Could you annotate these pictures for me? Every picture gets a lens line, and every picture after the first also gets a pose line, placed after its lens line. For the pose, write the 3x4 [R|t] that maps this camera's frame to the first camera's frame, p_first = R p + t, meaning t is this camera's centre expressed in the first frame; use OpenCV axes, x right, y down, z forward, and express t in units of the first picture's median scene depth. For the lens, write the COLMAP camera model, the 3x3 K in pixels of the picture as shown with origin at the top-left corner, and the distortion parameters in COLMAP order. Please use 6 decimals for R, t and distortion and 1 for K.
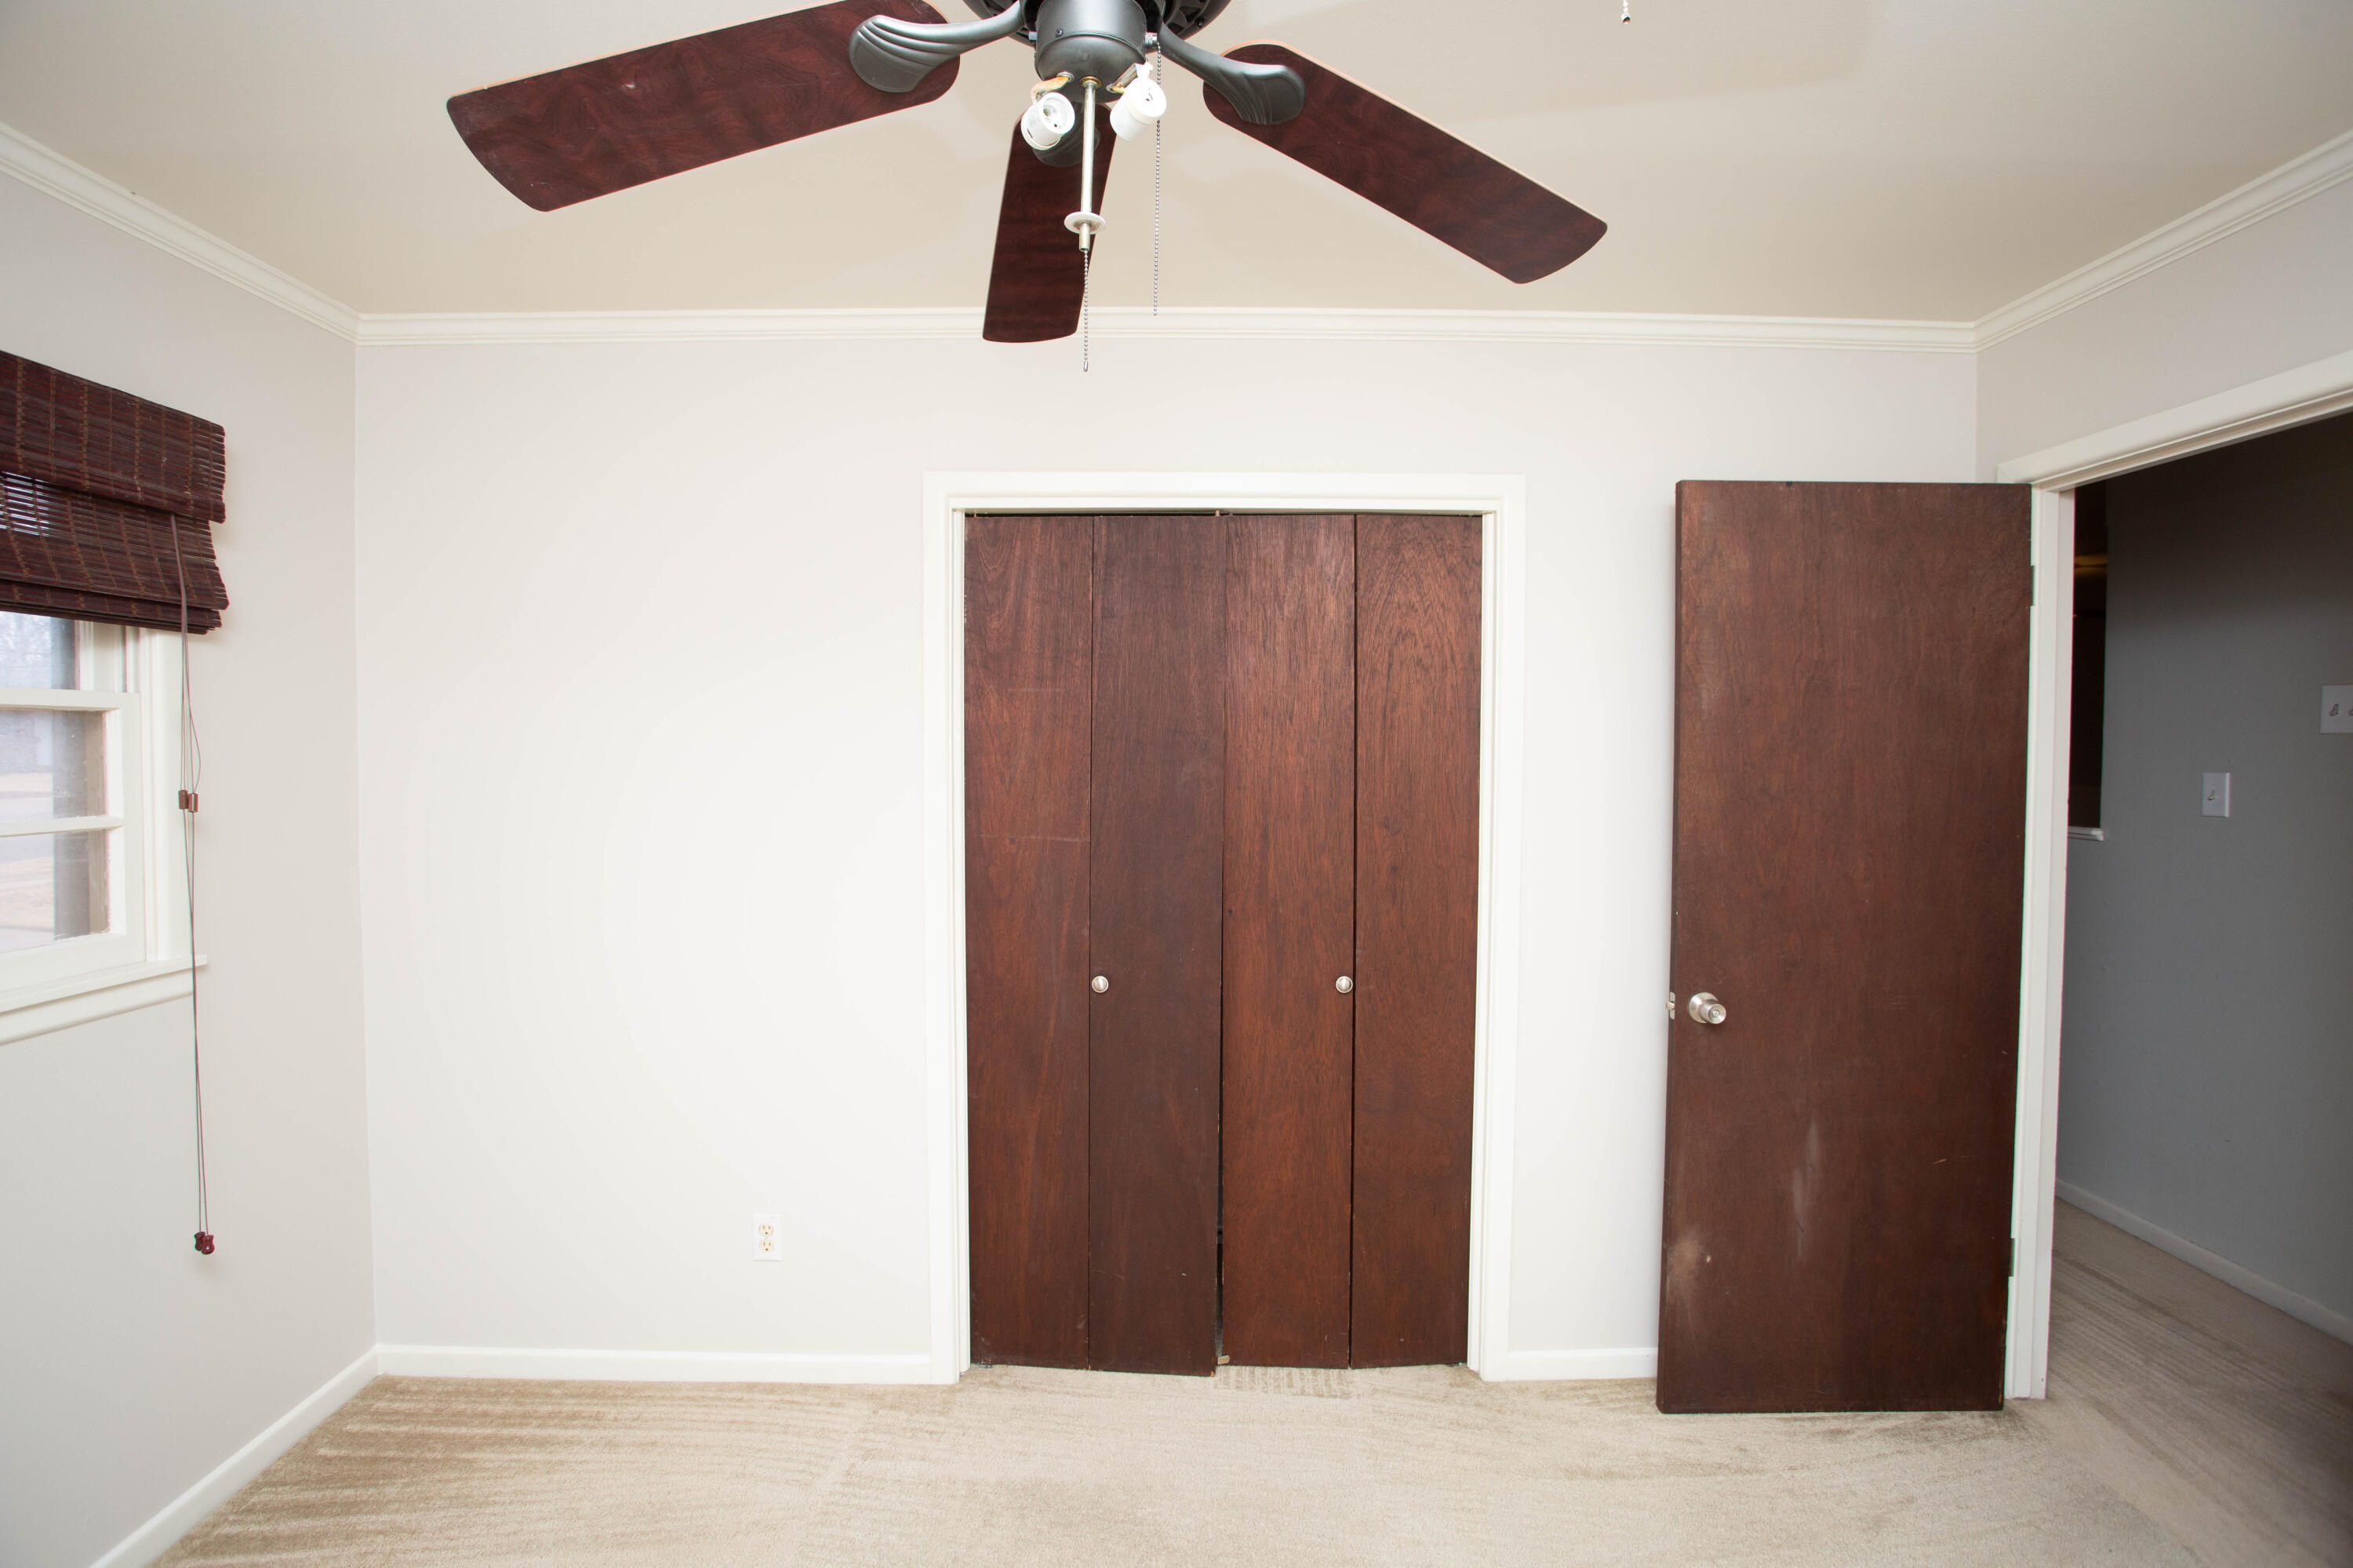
lens RADIAL K [[1160.1, 0, 1163.5], [0, 1160.1, 778.8], [0, 0, 1]] dist [-0.073171, 0.030120]
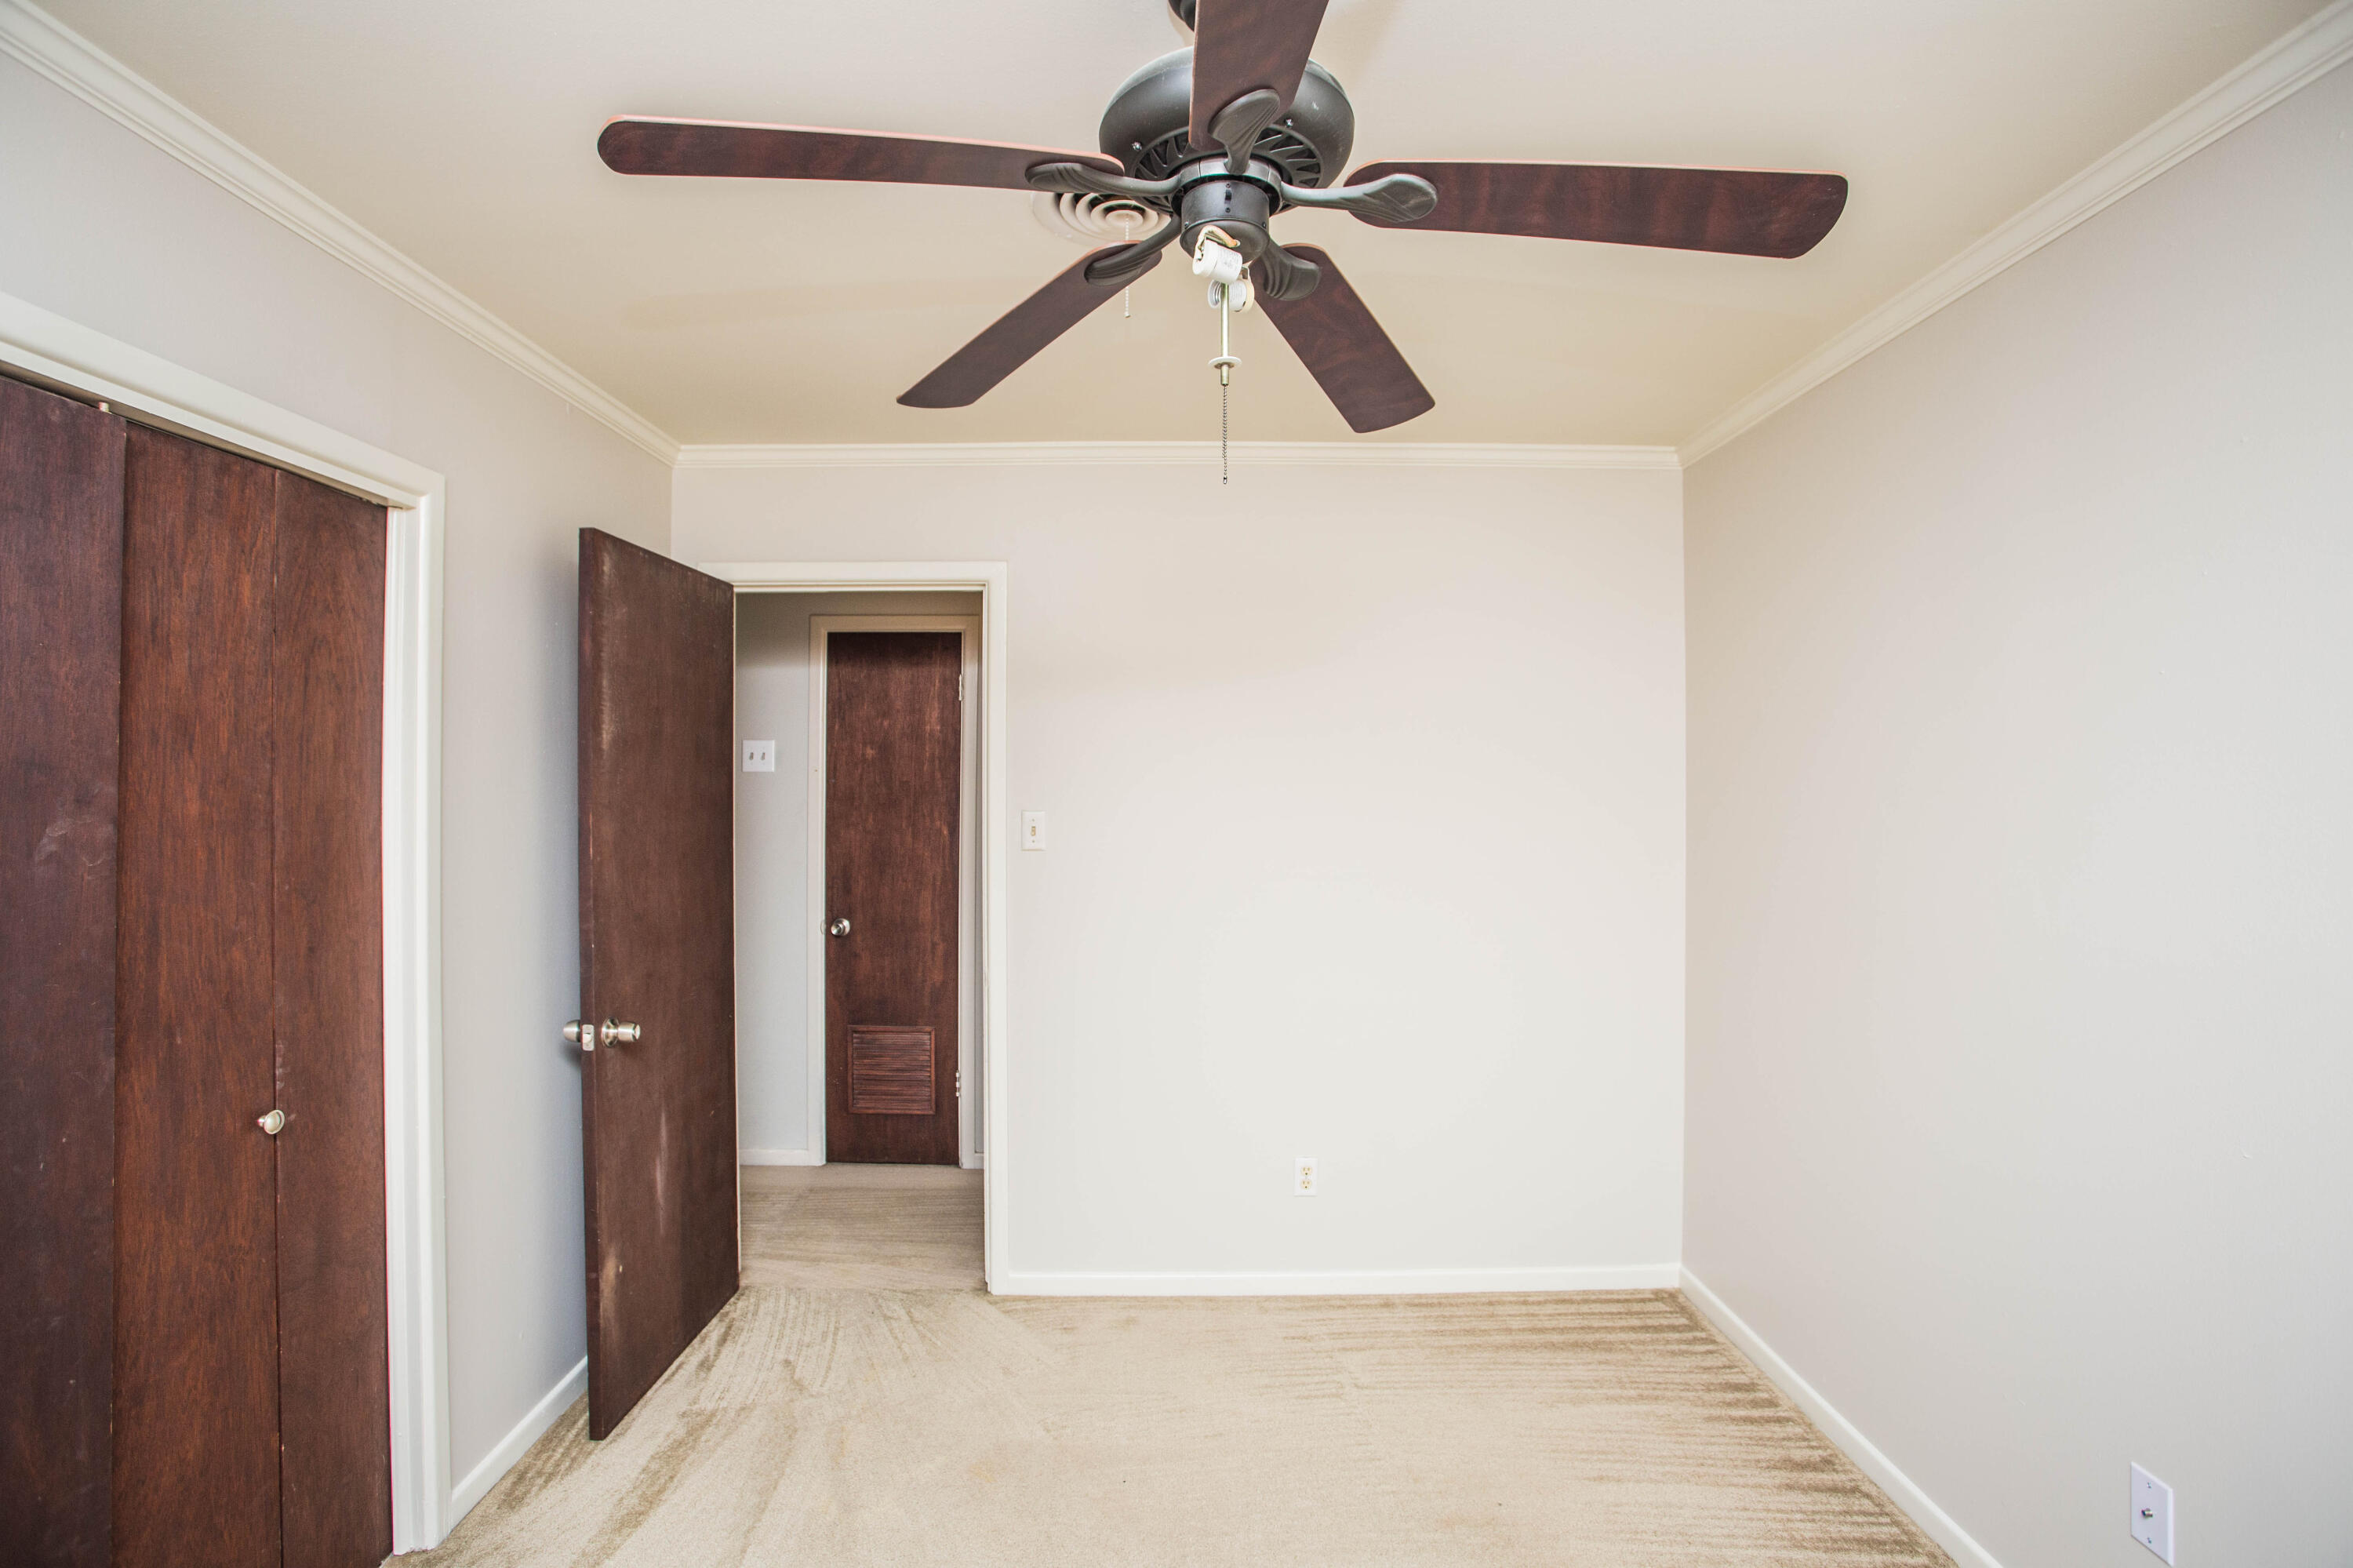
lens RADIAL K [[1160.1, 0, 1159.3], [0, 1160.1, 776.3], [0, 0, 1]] dist [-0.073171, 0.030120]
pose [[0.009504, -0.000607, 0.999955, -0.534987], [0.041553, 0.999136, 0.000212, -0.012530], [-0.999091, 0.041549, 0.009521, 0.445868]]
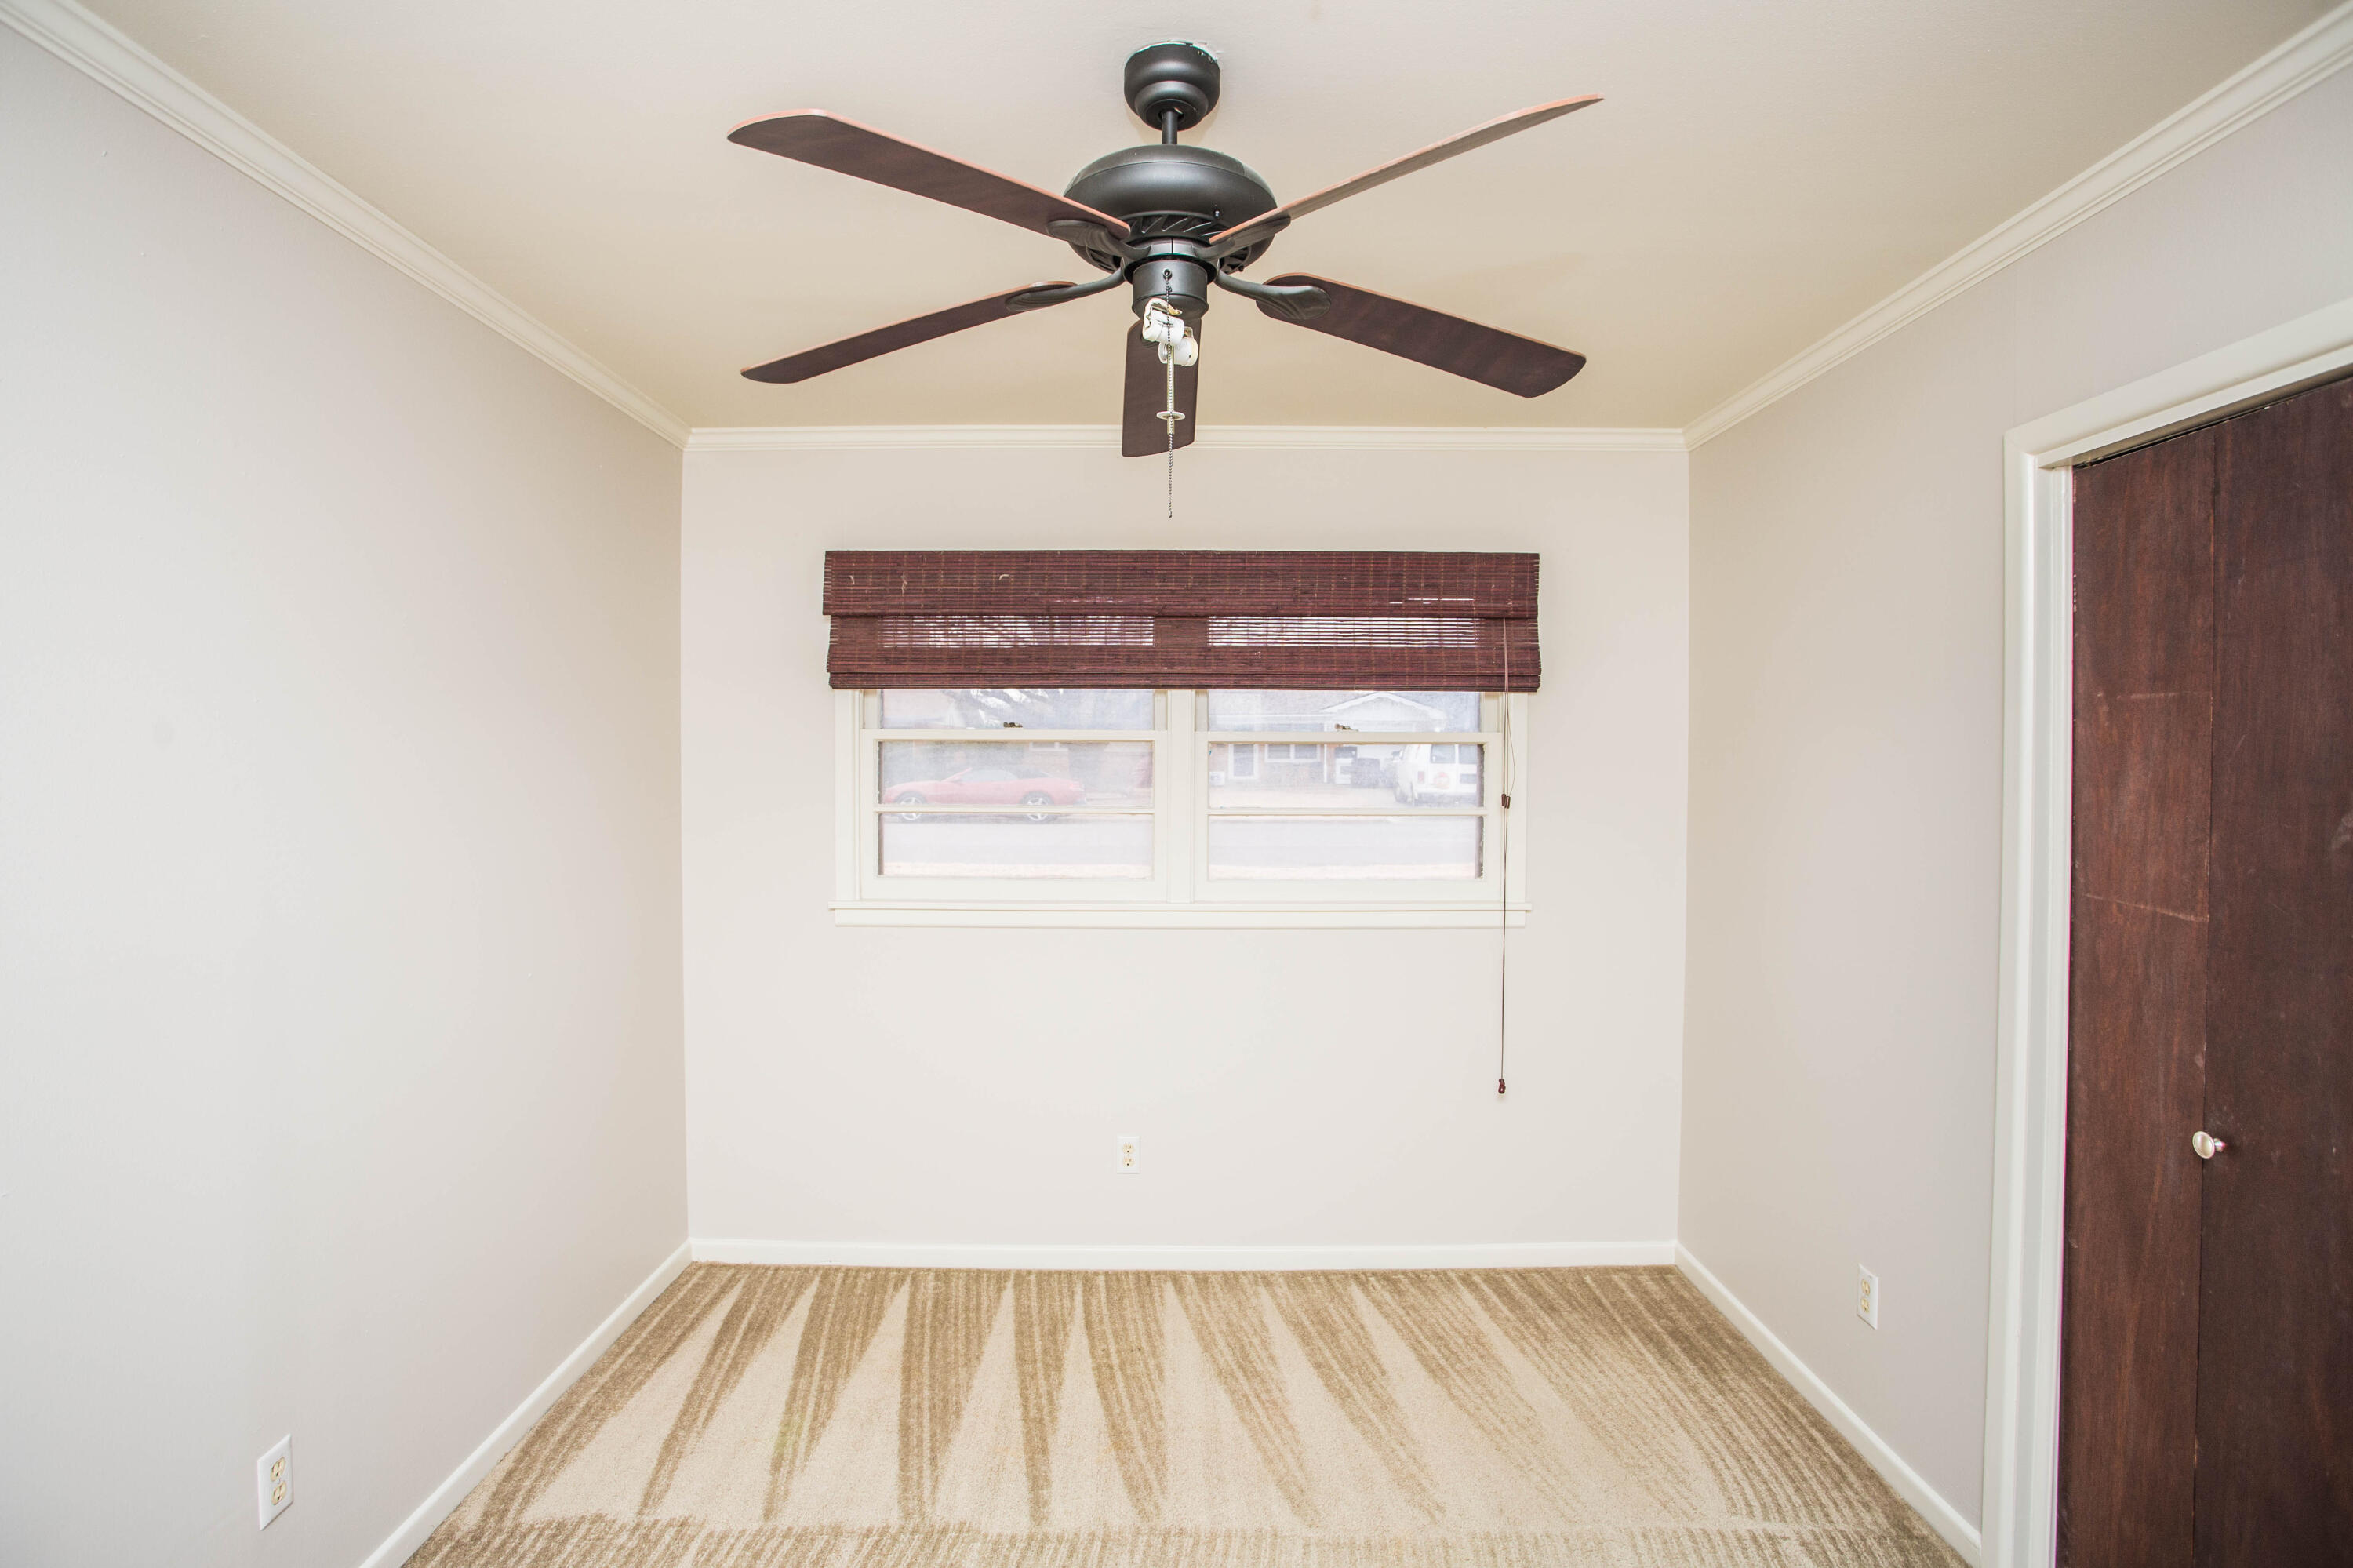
lens RADIAL K [[1160.1, 0, 1165.1], [0, 1160.1, 773.3], [0, 0, 1]] dist [-0.073171, 0.030120]
pose [[-0.018474, 0.014162, -0.999729, 0.565275], [-0.036508, 0.999223, 0.014829, -0.018172], [0.999163, 0.036772, -0.017943, 0.416453]]
